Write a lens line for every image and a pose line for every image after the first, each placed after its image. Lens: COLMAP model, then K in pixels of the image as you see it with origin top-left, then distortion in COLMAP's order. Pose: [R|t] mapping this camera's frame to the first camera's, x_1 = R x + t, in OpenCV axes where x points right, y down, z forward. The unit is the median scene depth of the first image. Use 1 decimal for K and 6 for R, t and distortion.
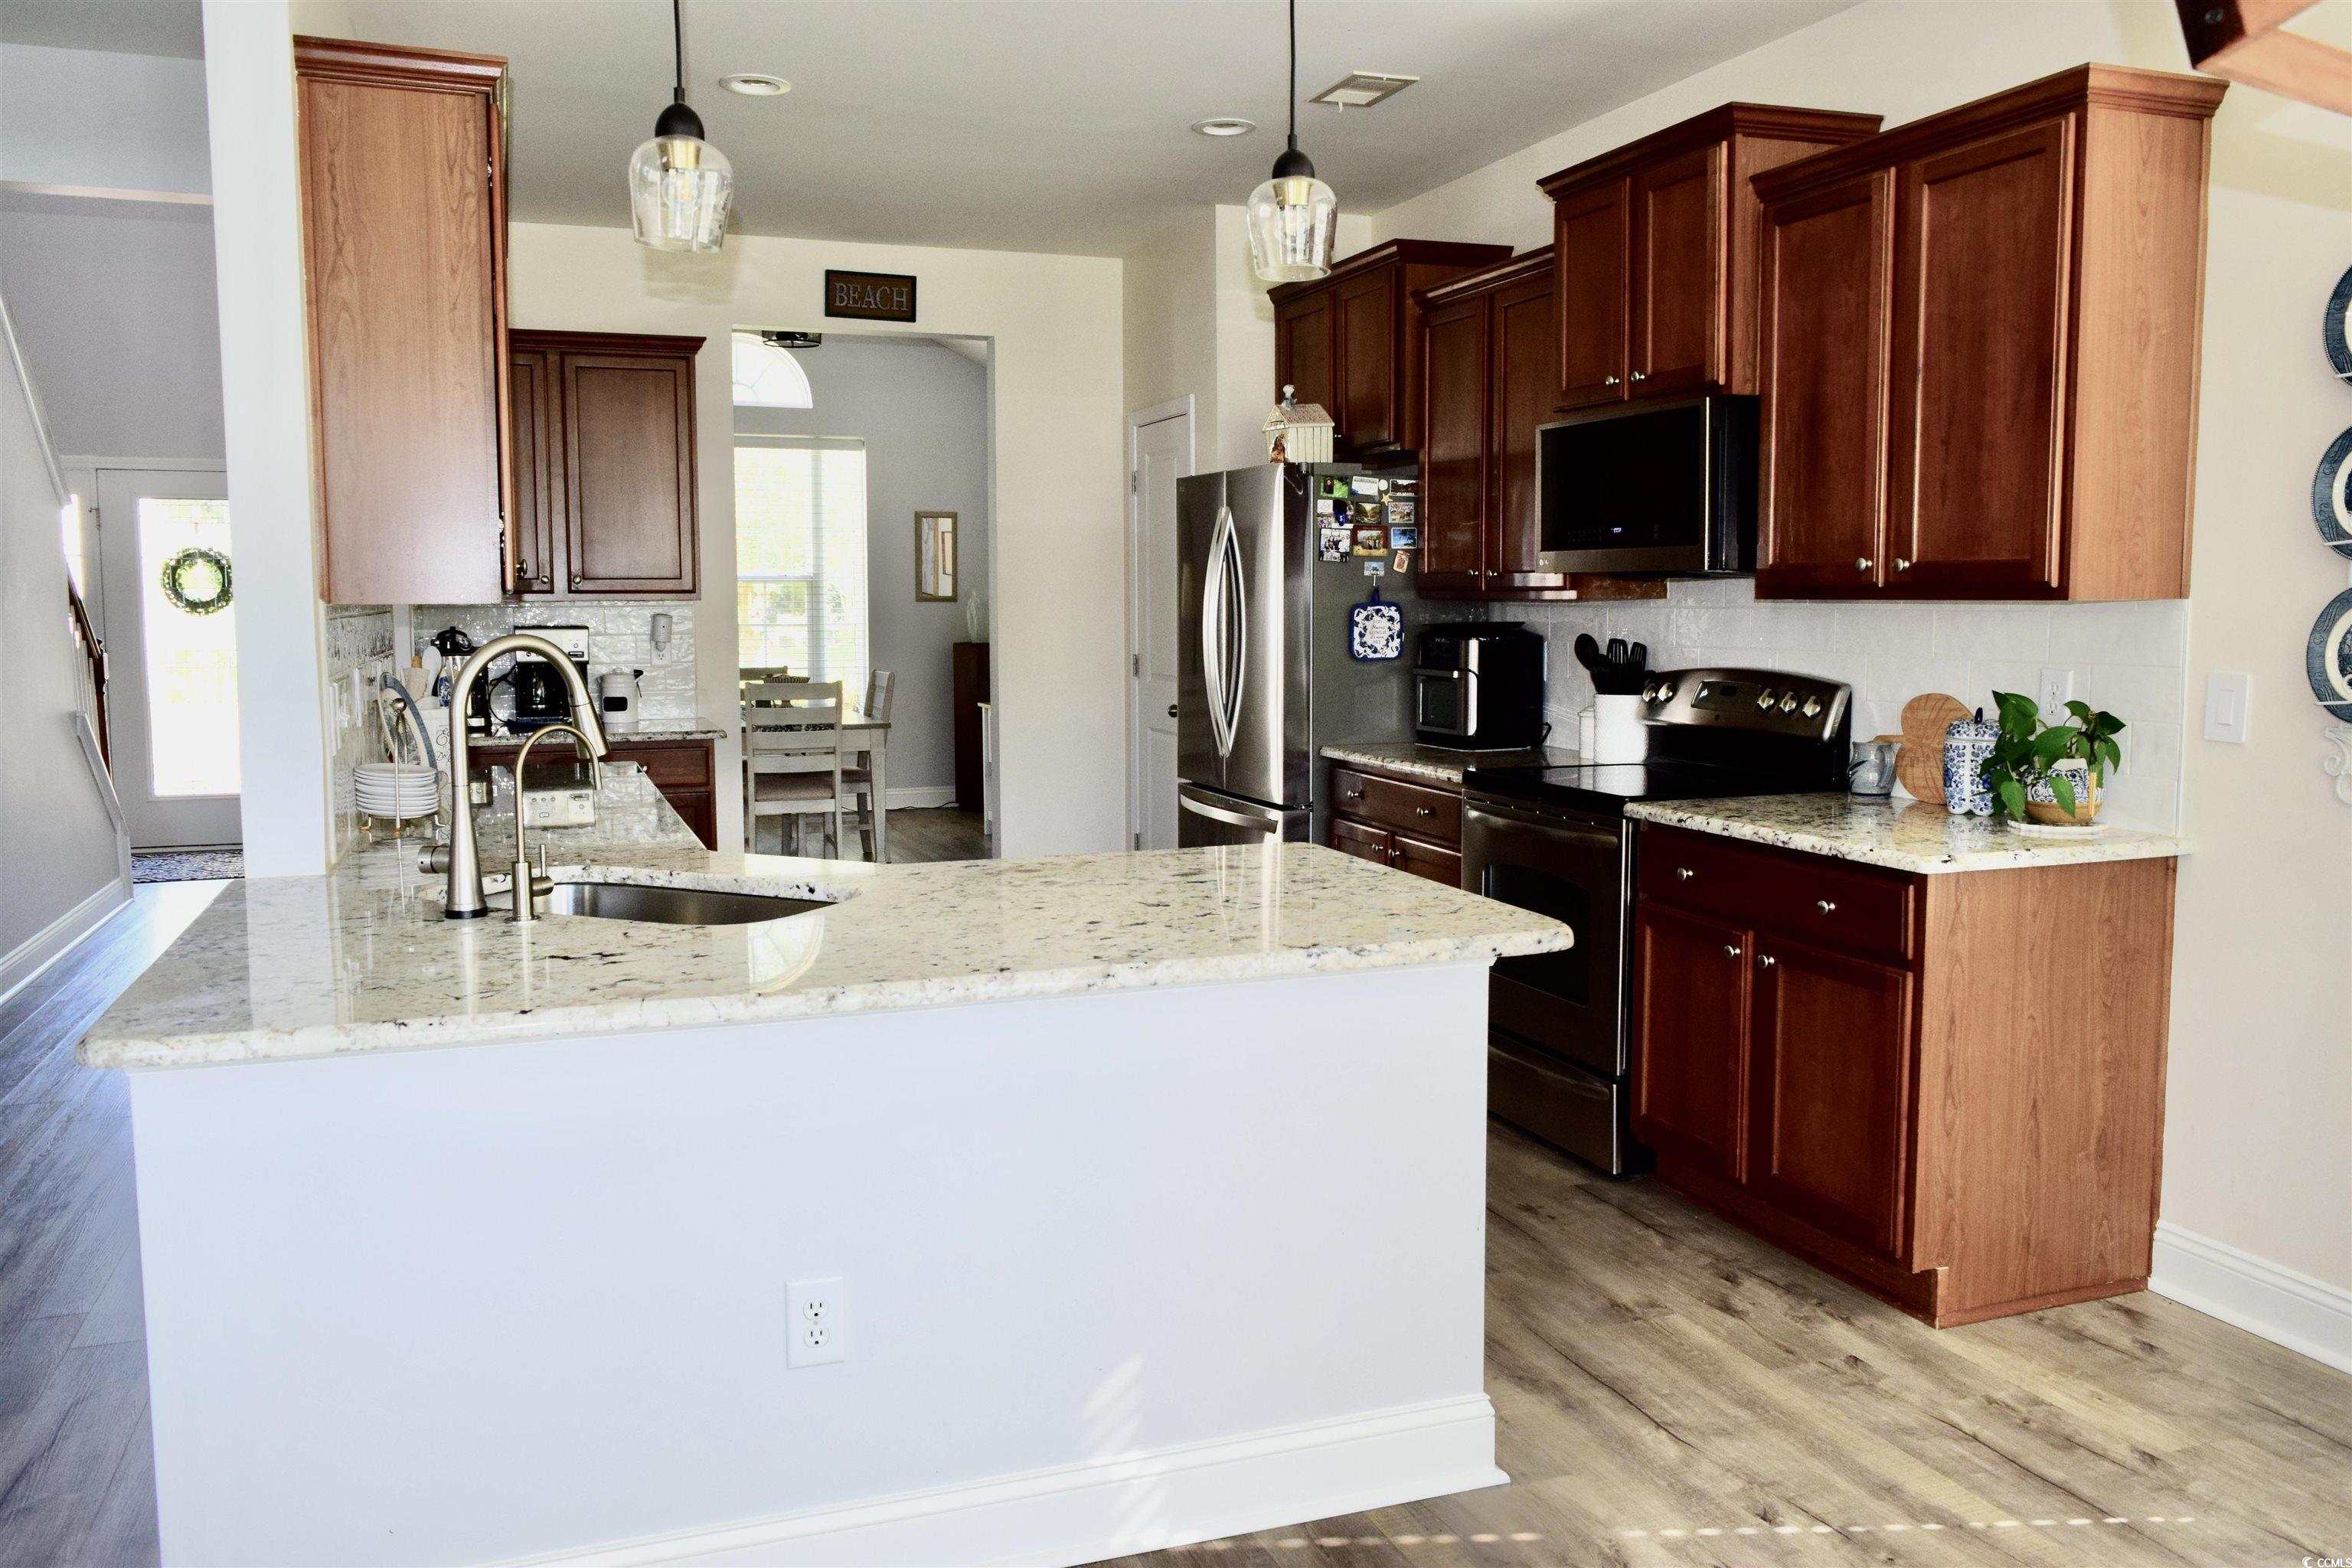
lens RADIAL K [[1836.9, 0, 1160.0], [0, 1836.9, 774.8], [0, 0, 1]] dist [-0.023036, 0.016583]
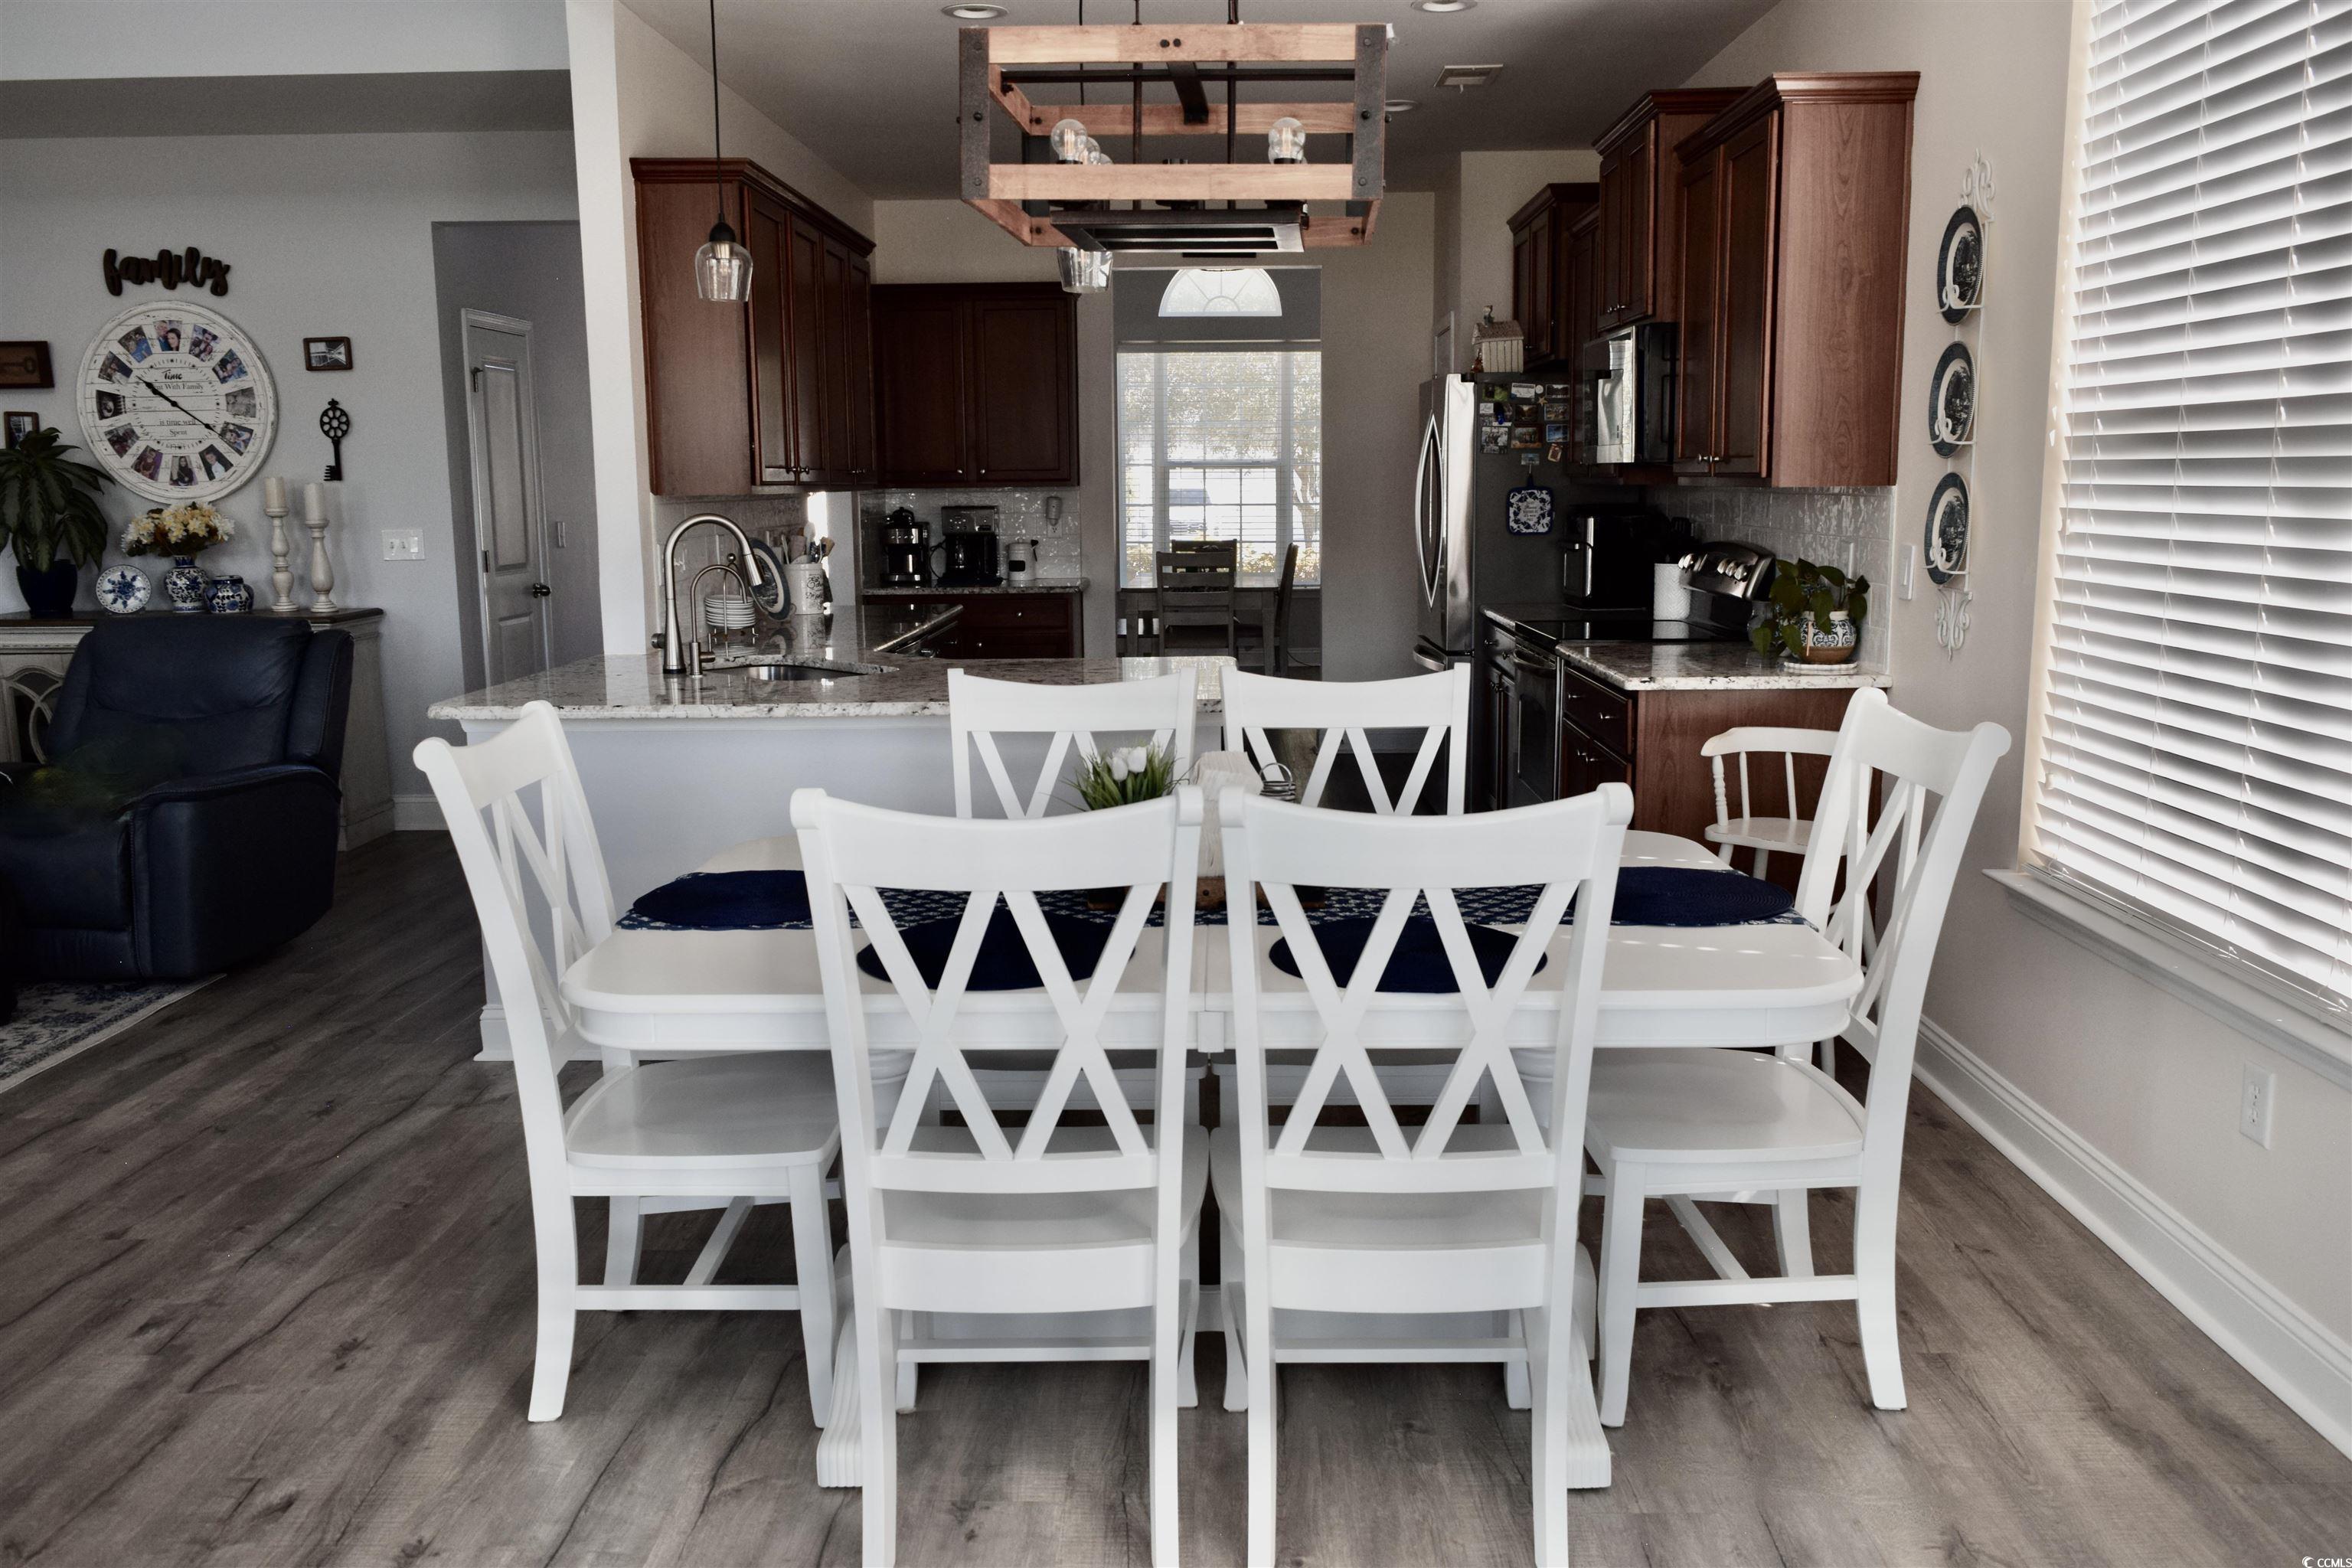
lens RADIAL K [[1836.9, 0, 1156.6], [0, 1836.9, 781.7], [0, 0, 1]] dist [-0.023036, 0.016583]
pose [[0.928679, 0.053860, -0.366952, 0.406468], [-0.028174, 0.996785, 0.075003, 0.020140], [0.369812, -0.059315, 0.927211, -0.275023]]
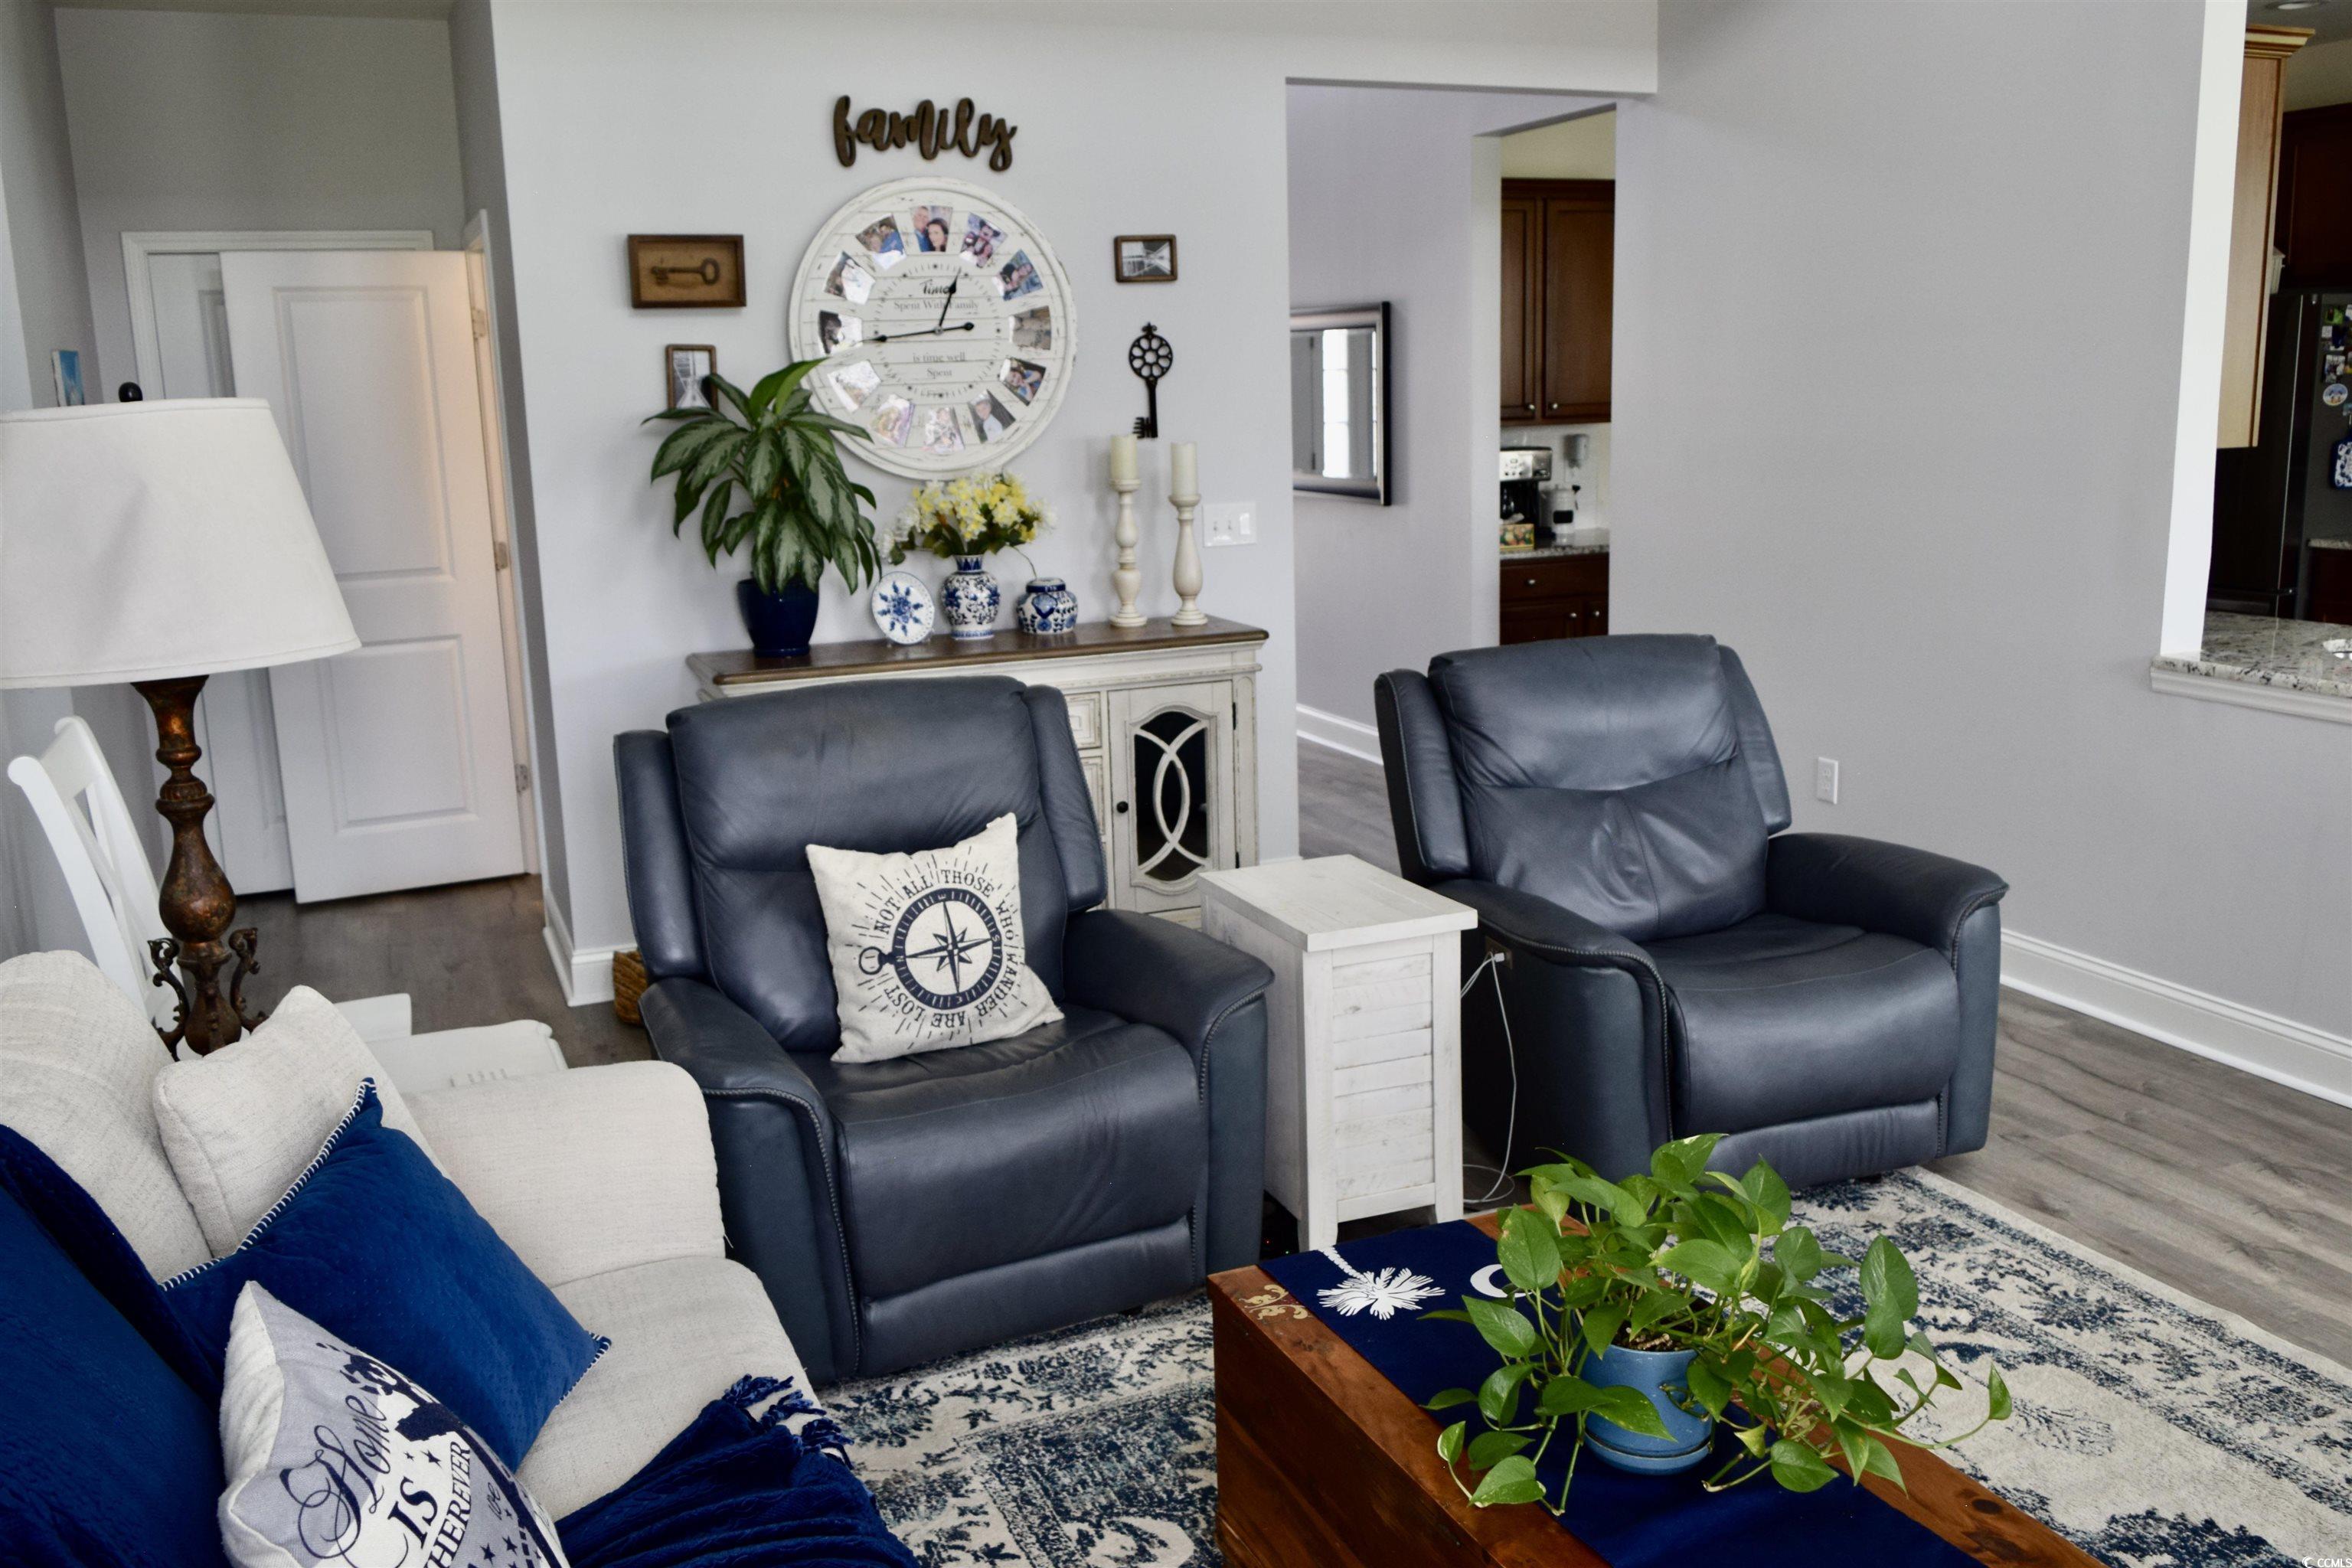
lens RADIAL K [[1836.9, 0, 1164.2], [0, 1836.9, 789.4], [0, 0, 1]] dist [-0.023036, 0.016583]
pose [[0.999342, -0.032147, 0.016778, -0.800468], [0.029973, 0.992708, 0.116759, -0.015217], [-0.020409, -0.116180, 0.993018, -0.214532]]
